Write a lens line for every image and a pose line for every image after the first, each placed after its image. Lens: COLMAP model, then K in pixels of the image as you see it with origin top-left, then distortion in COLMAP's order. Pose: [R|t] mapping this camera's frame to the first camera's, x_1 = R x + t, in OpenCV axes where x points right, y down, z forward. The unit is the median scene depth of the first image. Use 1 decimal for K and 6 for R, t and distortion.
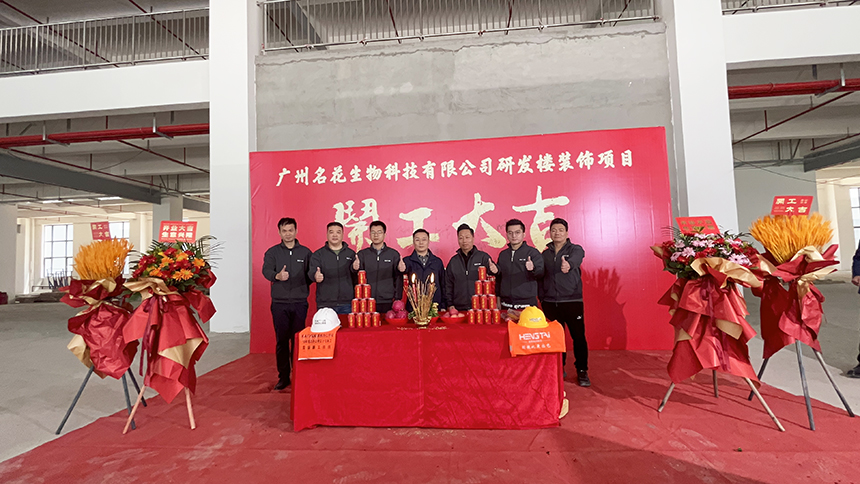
lens RADIAL K [[386.8, 0, 429.6], [0, 386.8, 241.7], [0, 0, 1]] dist [0.001419, 0.000275]
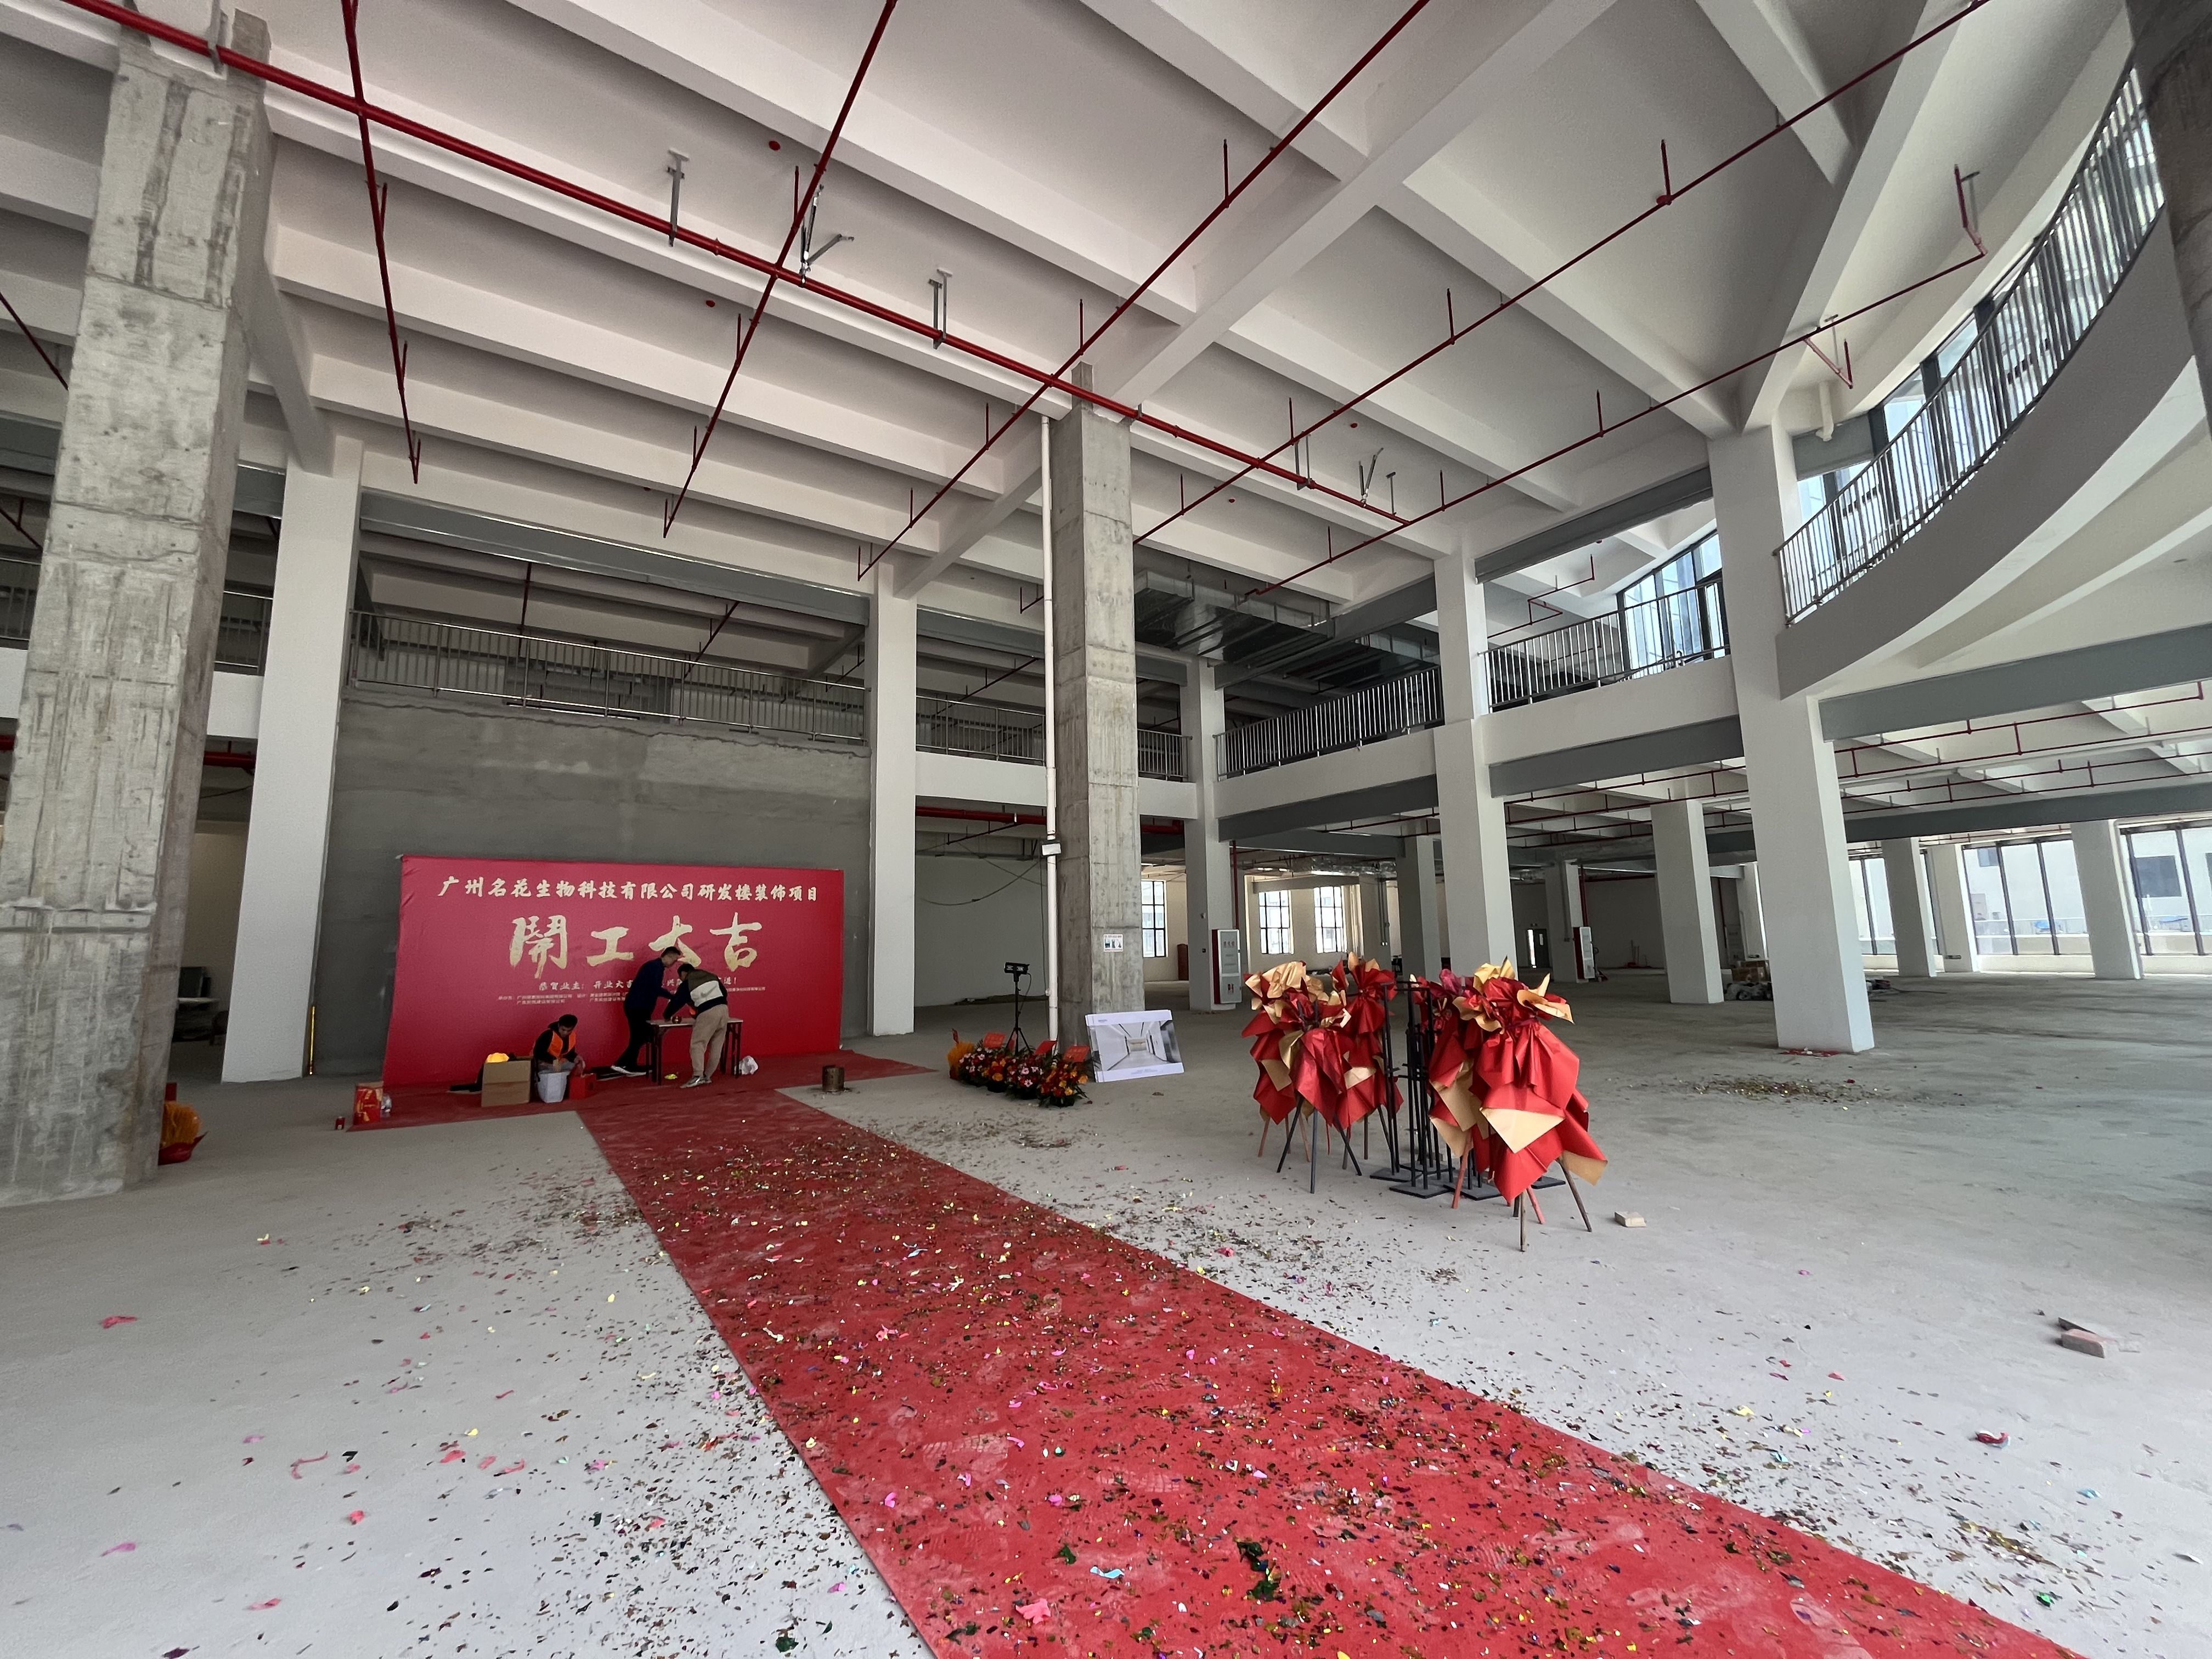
lens RADIAL K [[901.5, 0, 1109.4], [0, 901.5, 828.9], [0, 0, 1]] dist [-0.003347, 0.000139]
pose [[0.769193, 0.102989, 0.630663, -0.408348], [-0.041013, 0.992849, -0.112113, -0.097386], [-0.637699, 0.060371, 0.767916, -1.256374]]
